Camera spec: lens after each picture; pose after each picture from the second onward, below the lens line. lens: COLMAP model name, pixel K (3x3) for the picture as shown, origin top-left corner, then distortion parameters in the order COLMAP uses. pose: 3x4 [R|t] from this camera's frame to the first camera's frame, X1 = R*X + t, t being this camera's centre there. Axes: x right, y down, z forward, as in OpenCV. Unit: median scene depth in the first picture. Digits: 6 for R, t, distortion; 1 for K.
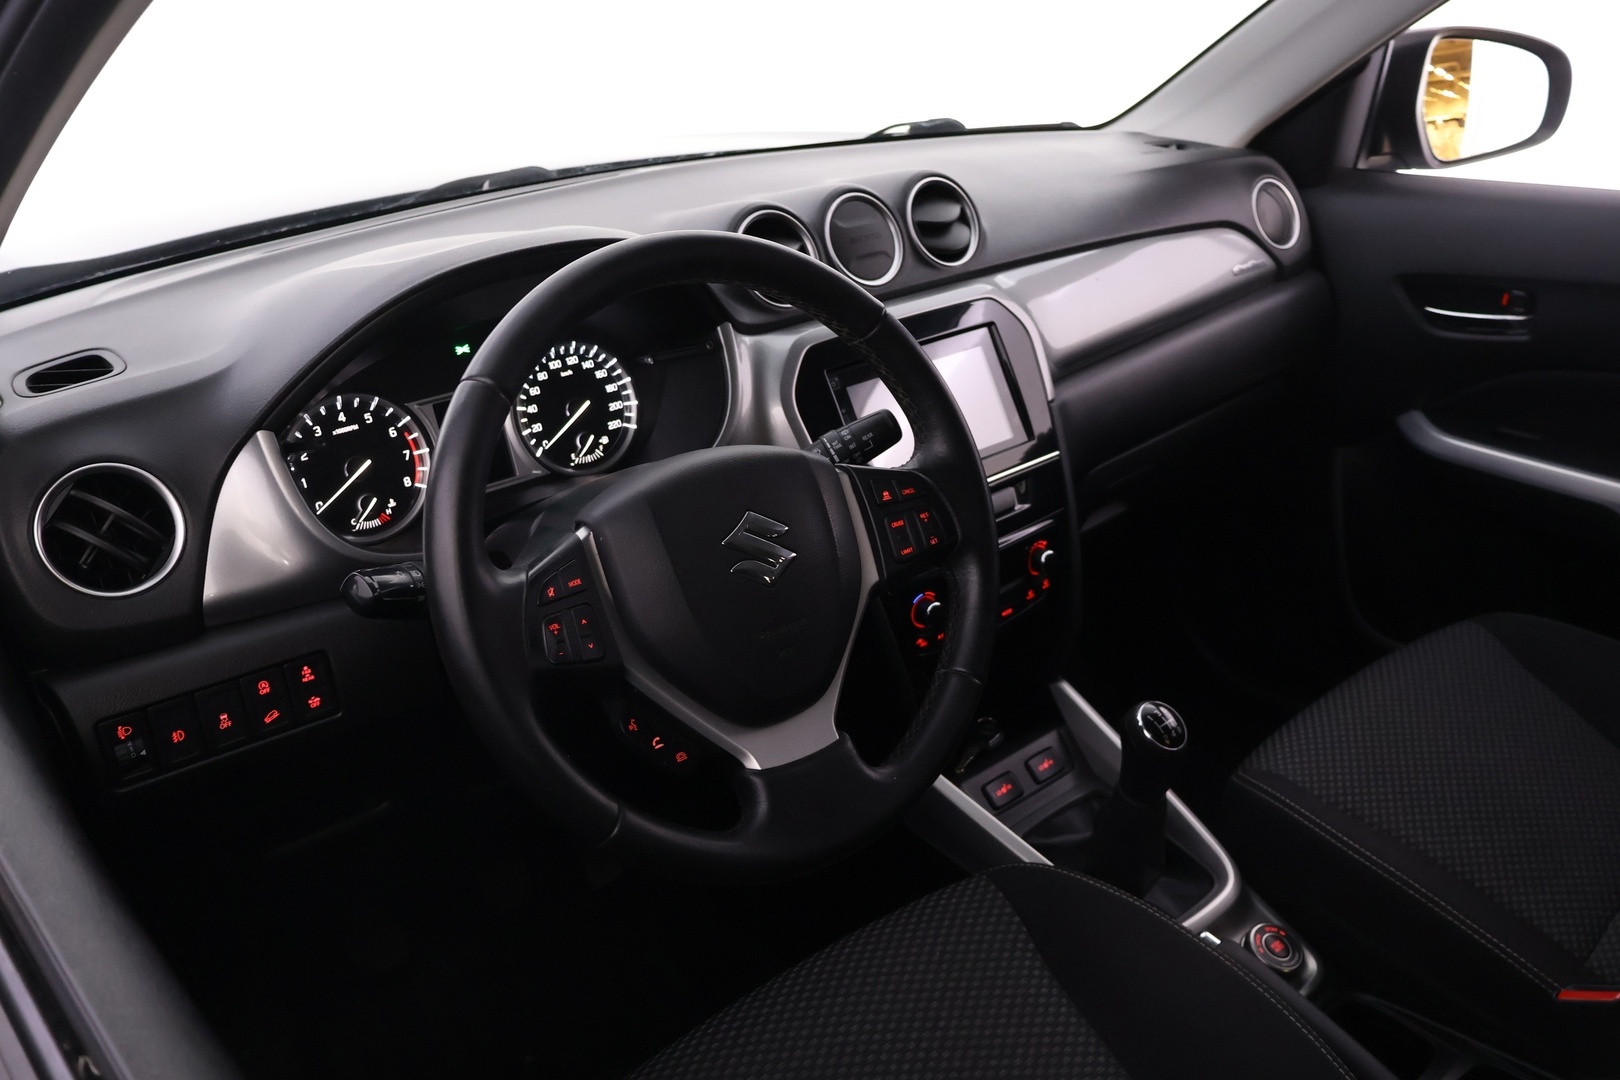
lens RADIAL K [[1341.0, 0, 810.0], [0, 1341.0, 540.0], [0, 0, 1]] dist [0.038580, -0.000223]
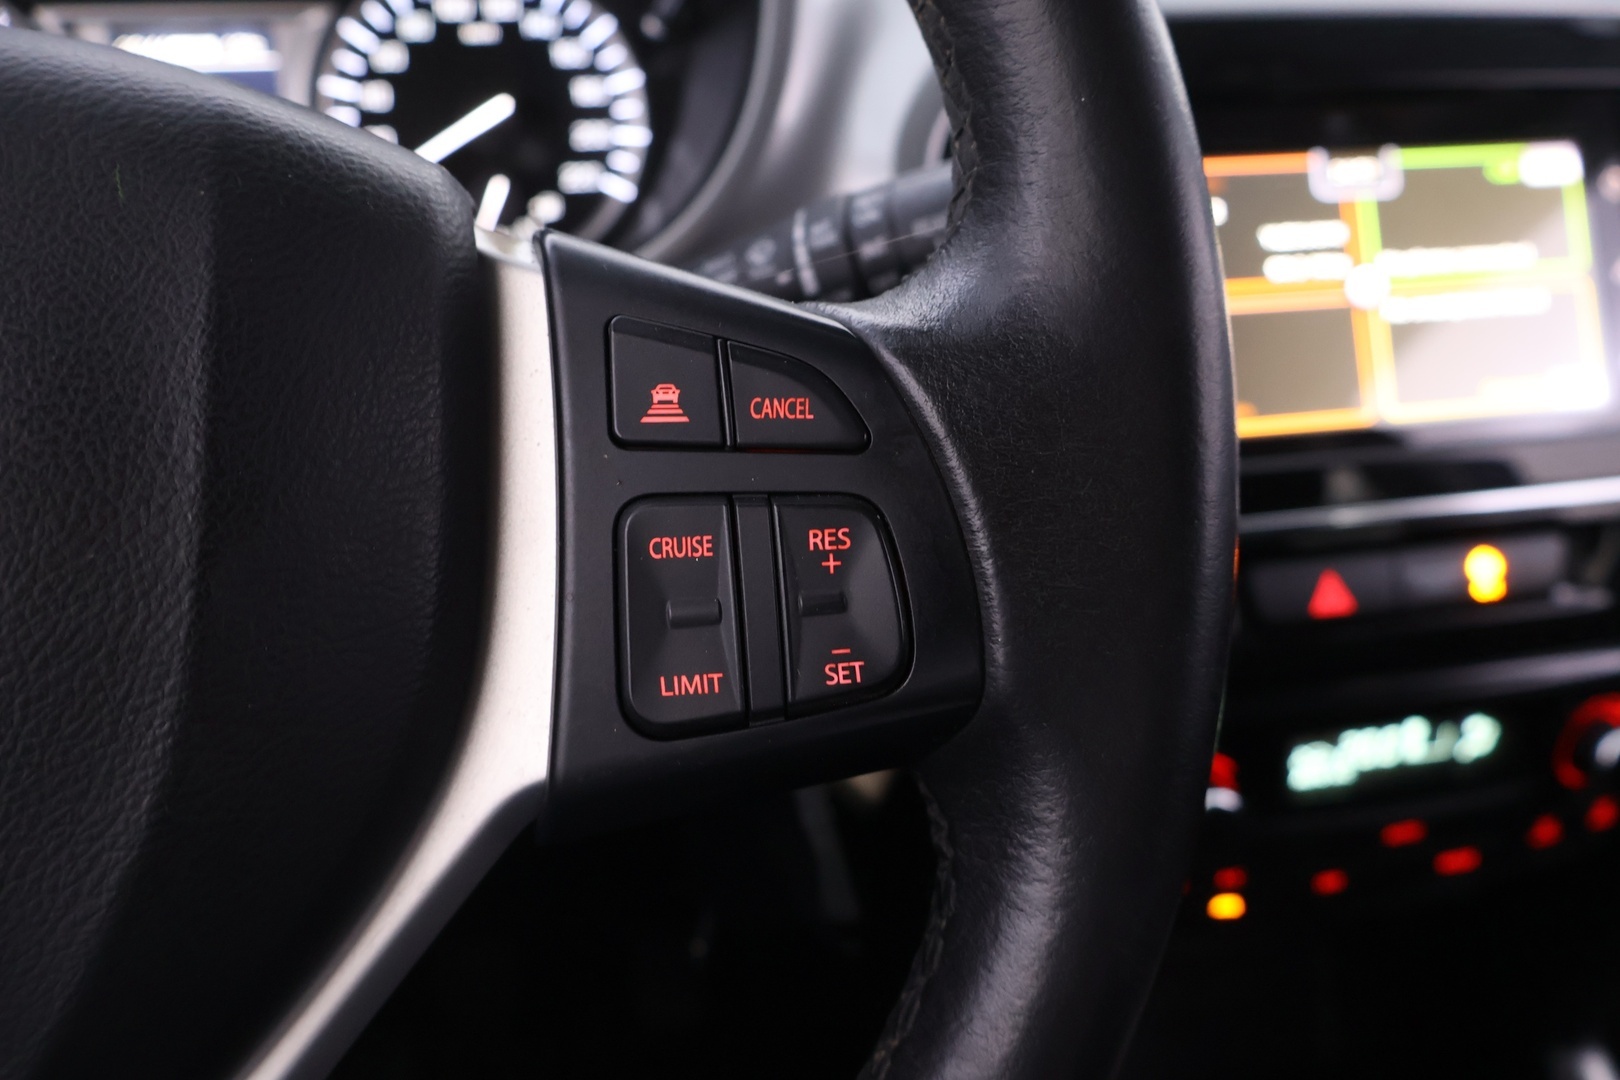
lens RADIAL K [[1341.0, 0, 810.0], [0, 1341.0, 540.0], [0, 0, 1]] dist [0.038580, -0.000223]
pose [[0.881051, 0.244187, -0.405120, 0.129385], [-0.225952, 0.969681, 0.093081, -0.028663], [0.415567, 0.009529, 0.909513, 0.631749]]
